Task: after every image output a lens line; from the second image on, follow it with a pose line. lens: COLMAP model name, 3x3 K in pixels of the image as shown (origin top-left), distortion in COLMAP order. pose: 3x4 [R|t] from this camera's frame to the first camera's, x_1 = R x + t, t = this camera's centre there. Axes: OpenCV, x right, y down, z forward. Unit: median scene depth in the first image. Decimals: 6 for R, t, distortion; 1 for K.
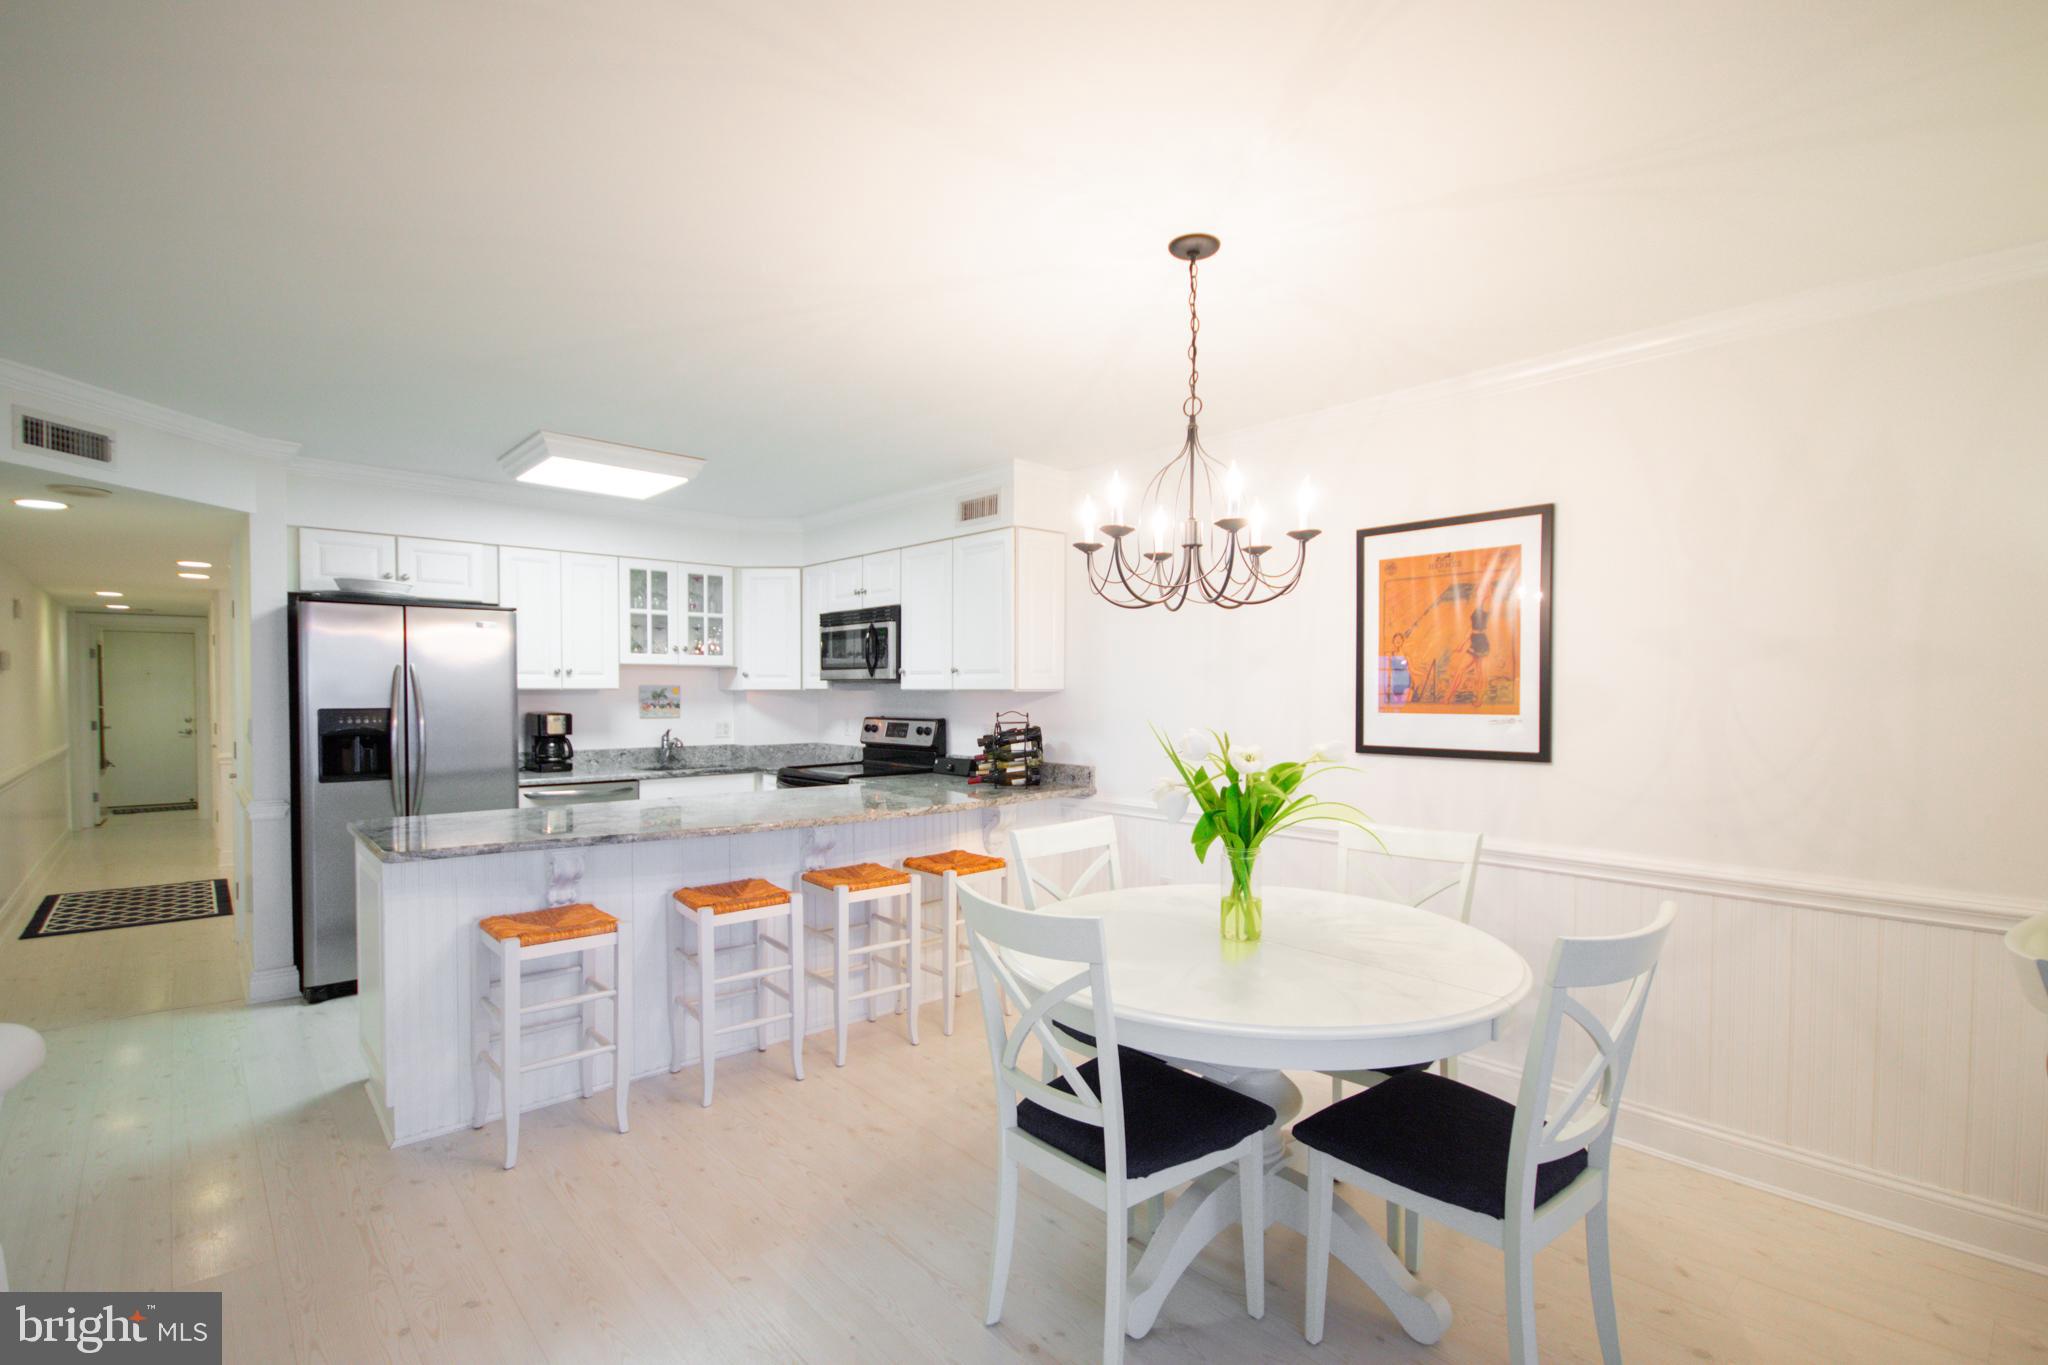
lens RADIAL K [[971.1, 0, 1043.8], [0, 971.1, 709.3], [0, 0, 1]] dist [-0.000720, -0.008505]
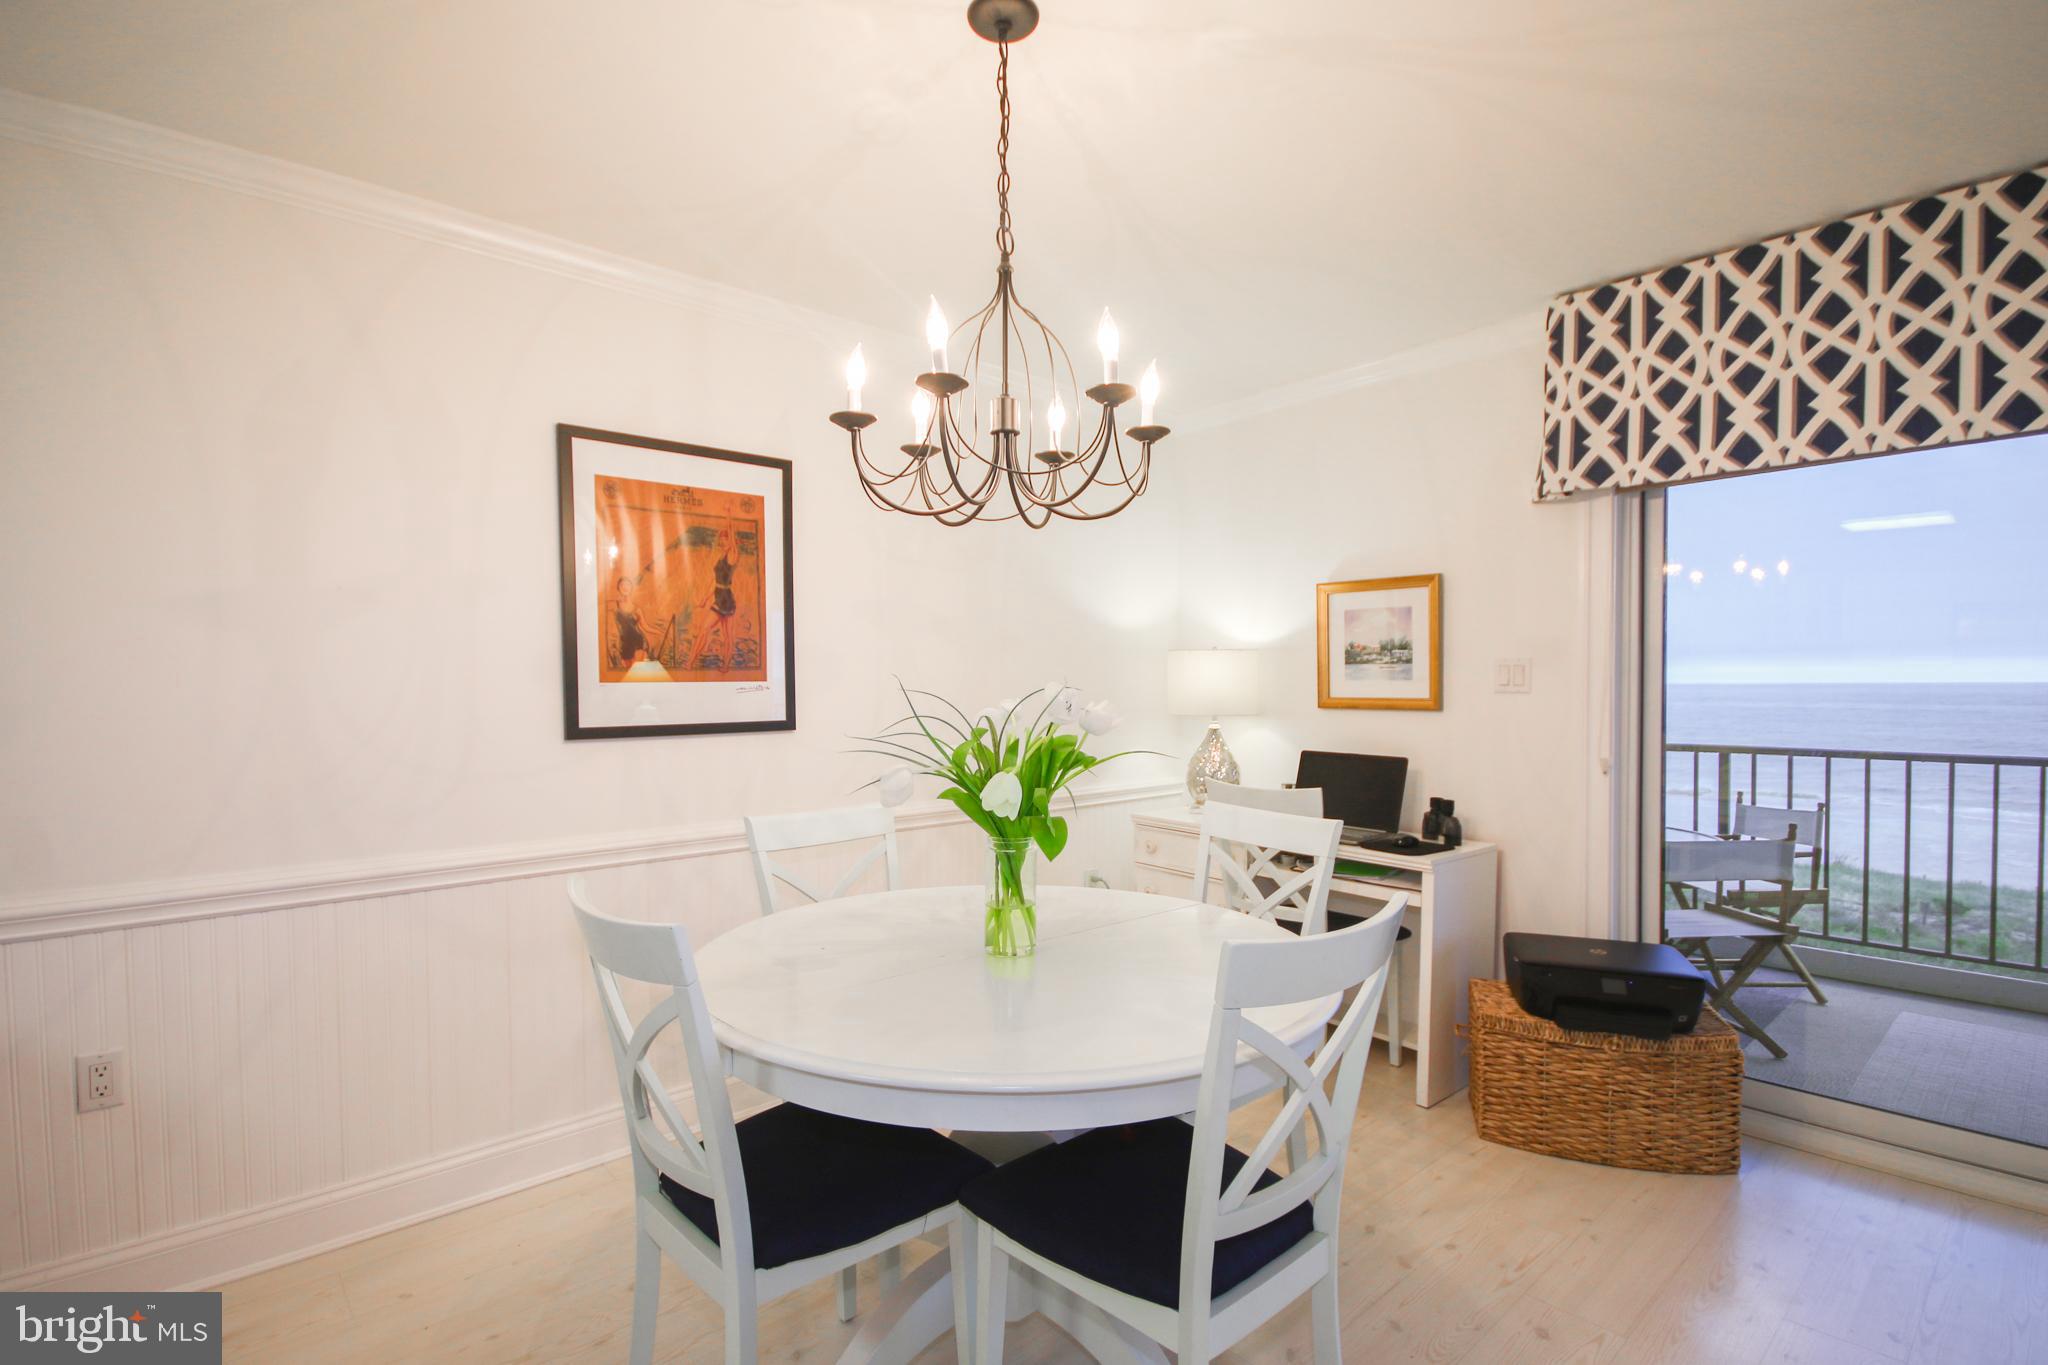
lens RADIAL K [[971.1, 0, 1020.4], [0, 971.1, 684.5], [0, 0, 1]] dist [-0.000720, -0.008505]
pose [[0.006860, -0.004674, 0.999966, -0.265135], [0.026740, 0.999632, 0.004489, 0.007037], [-0.999619, 0.026708, 0.006983, 0.465504]]
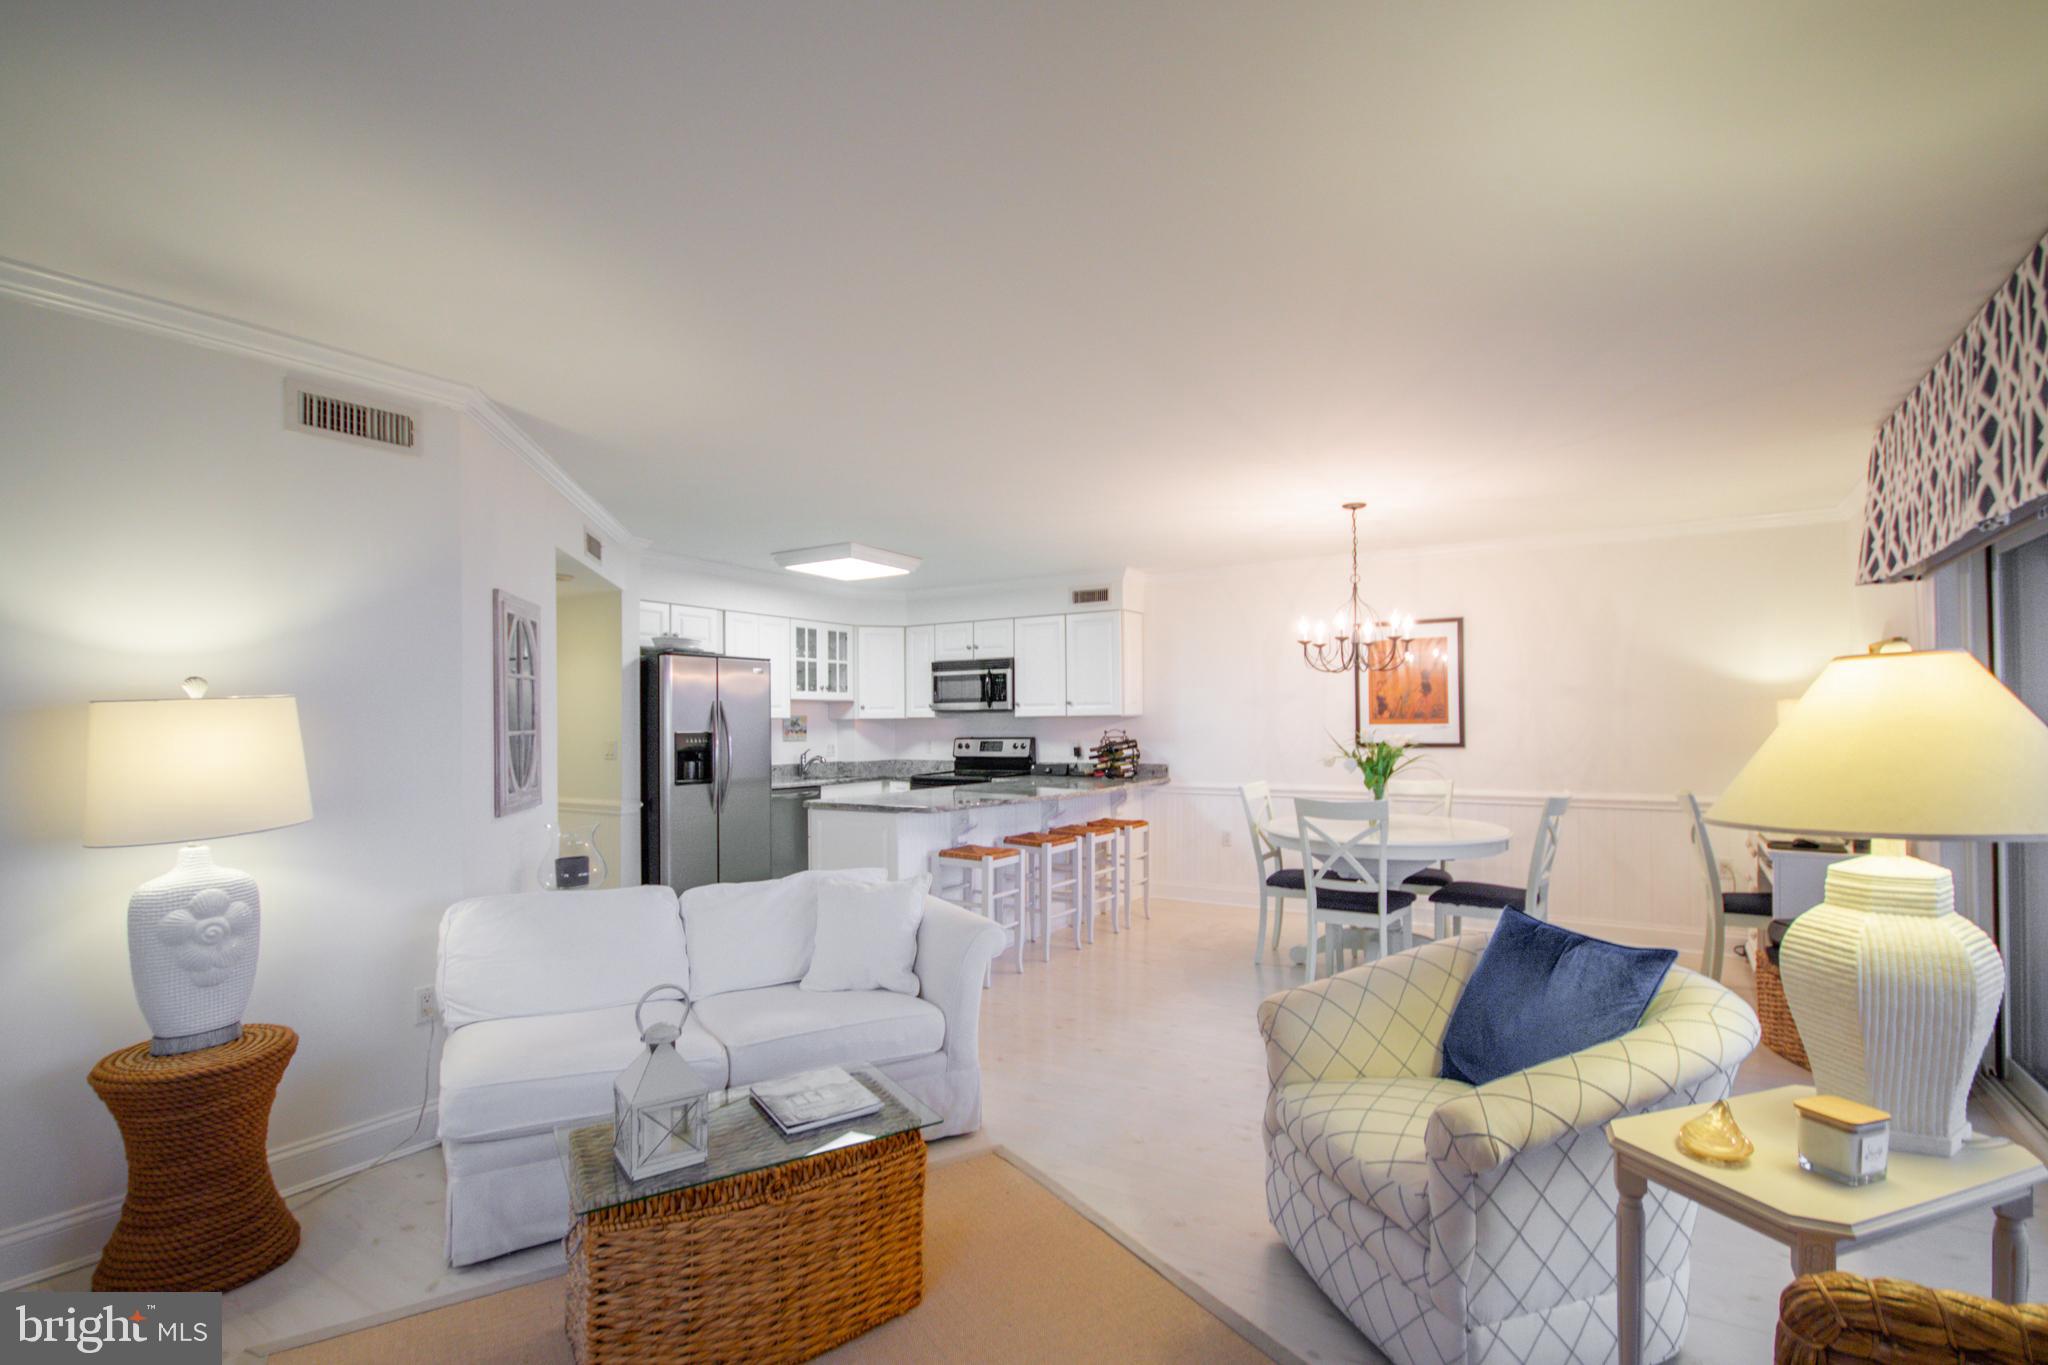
lens RADIAL K [[971.1, 0, 1046.3], [0, 971.1, 712.9], [0, 0, 1]] dist [-0.000720, -0.008505]
pose [[0.956855, -0.006921, 0.290484, -0.519443], [0.016359, 0.999414, -0.030073, 0.017952], [-0.290106, 0.033528, 0.956407, -0.383737]]
